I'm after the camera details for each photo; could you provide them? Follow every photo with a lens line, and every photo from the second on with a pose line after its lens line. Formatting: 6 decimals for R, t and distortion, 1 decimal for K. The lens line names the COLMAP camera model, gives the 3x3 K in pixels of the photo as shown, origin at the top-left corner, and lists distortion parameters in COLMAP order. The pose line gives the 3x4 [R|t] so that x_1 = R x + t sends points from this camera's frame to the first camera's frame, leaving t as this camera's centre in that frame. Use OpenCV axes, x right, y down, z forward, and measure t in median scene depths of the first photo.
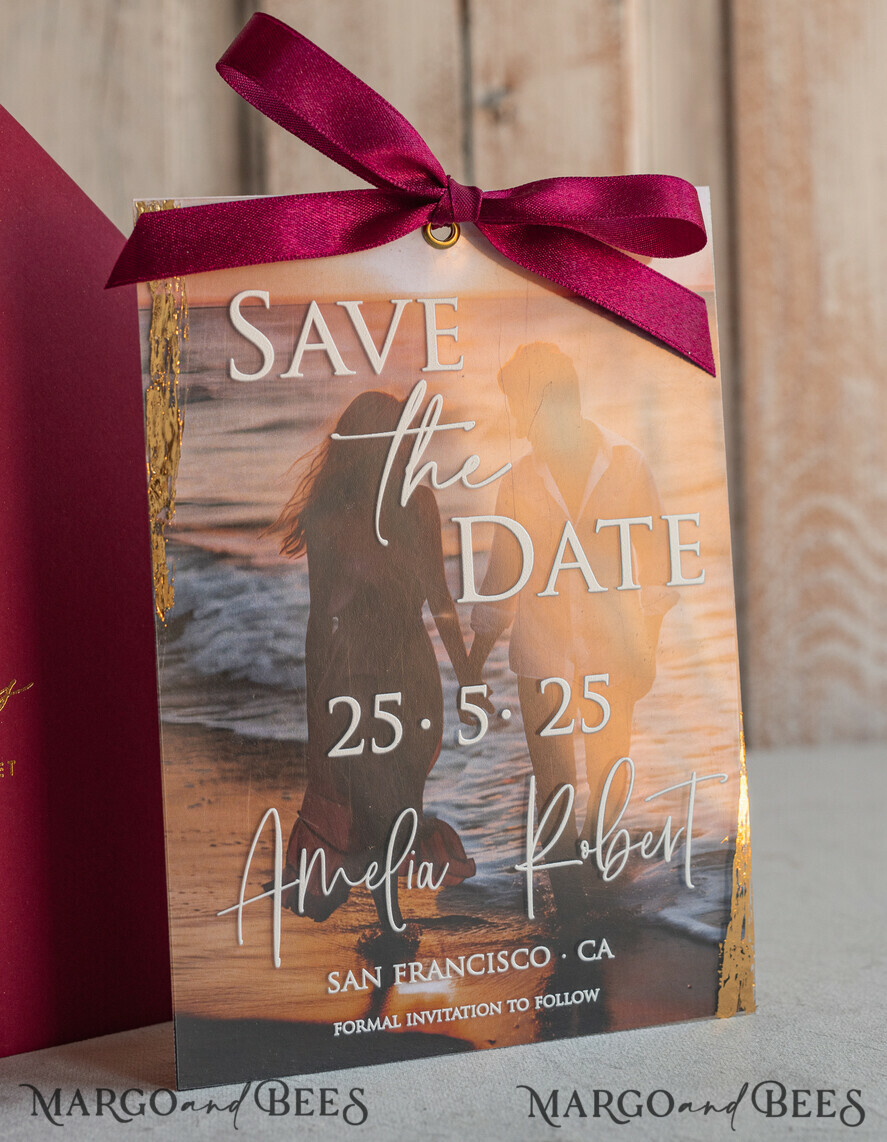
lens RADIAL K [[2460.7, 0, 447.7], [0, 2460.7, 408.9], [0, 0, 1]] dist [-0.011092, -0.039191]
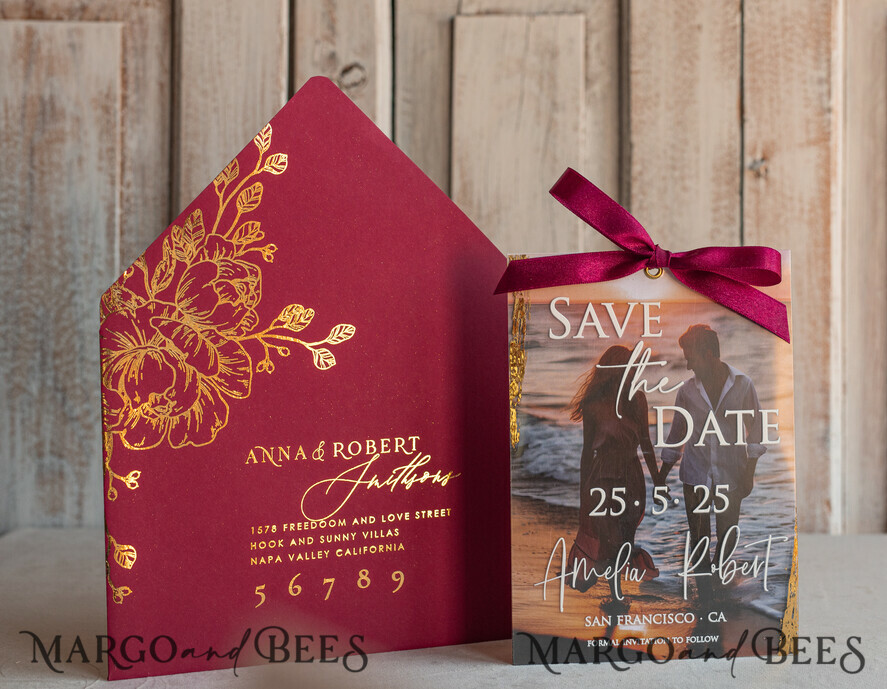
lens RADIAL K [[1743.0, 0, 510.0], [0, 1743.0, 291.2], [0, 0, 1]] dist [-0.000403, 0.135137]
pose [[0.977917, 0.037191, -0.205659, 0.186593], [-0.036372, 0.999308, 0.007763, -0.062228], [0.205805, -0.000111, 0.978593, -0.492175]]
